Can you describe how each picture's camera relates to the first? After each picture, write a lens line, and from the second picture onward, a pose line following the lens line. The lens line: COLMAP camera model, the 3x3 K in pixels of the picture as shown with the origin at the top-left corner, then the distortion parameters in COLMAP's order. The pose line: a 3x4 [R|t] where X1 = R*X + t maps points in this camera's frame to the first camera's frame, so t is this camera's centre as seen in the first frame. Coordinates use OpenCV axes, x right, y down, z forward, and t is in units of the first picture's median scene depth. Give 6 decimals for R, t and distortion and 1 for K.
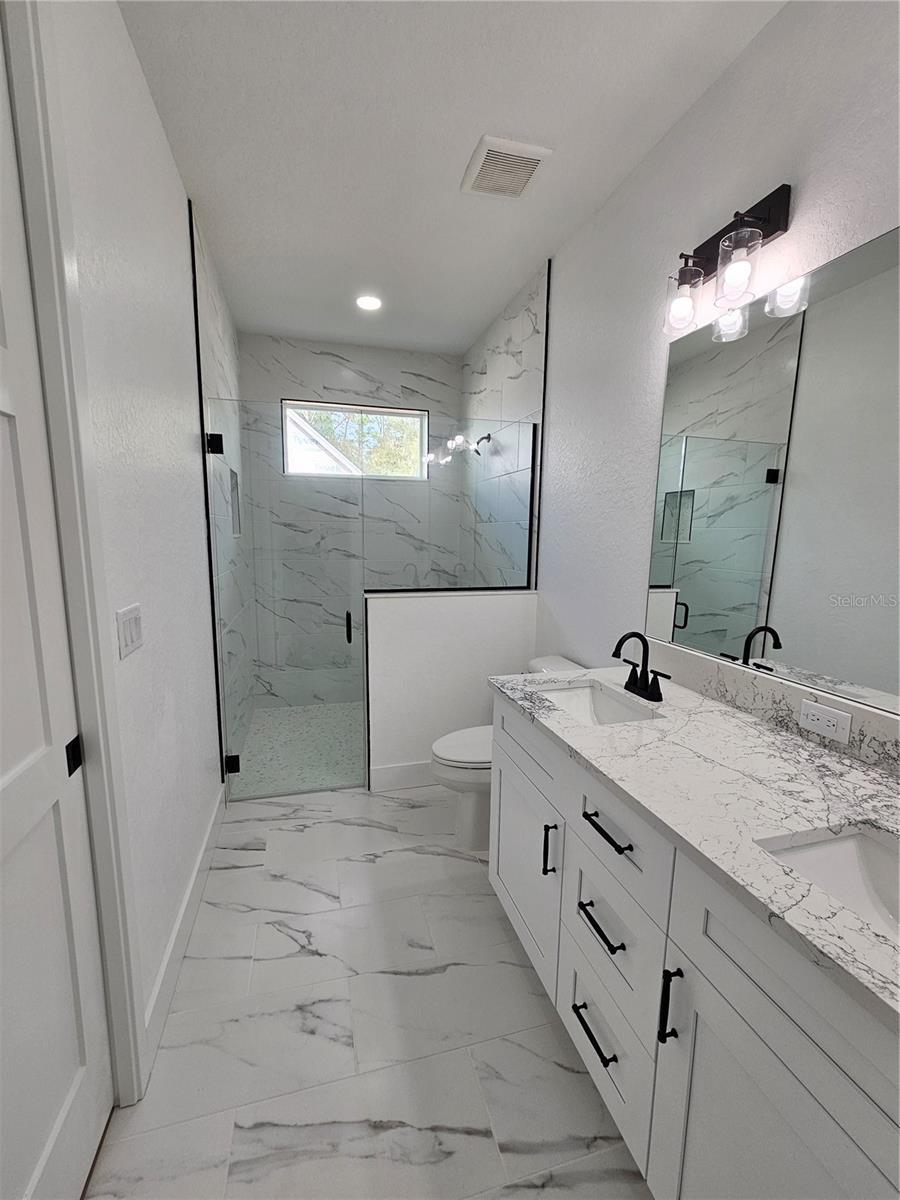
lens RADIAL K [[492.2, 0, 443.9], [0, 492.2, 604.6], [0, 0, 1]] dist [-0.002861, 0.000278]
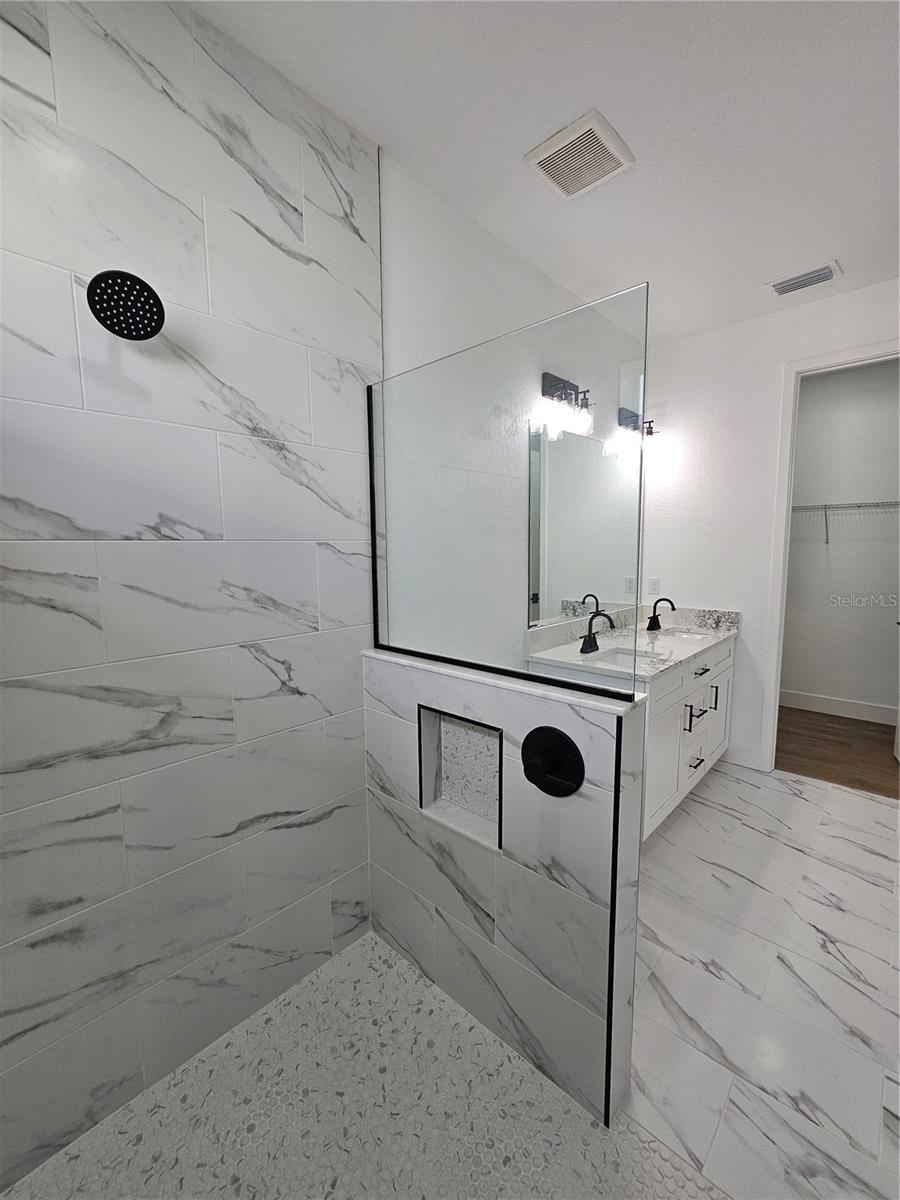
lens RADIAL K [[492.7, 0, 442.1], [0, 492.7, 603.7], [0, 0, 1]] dist [-0.000758, -0.001159]
pose [[-0.514597, -0.100611, 0.851509, -0.527115], [0.132768, 0.971764, 0.195057, -0.259462], [-0.847091, 0.213429, -0.486709, 1.597686]]
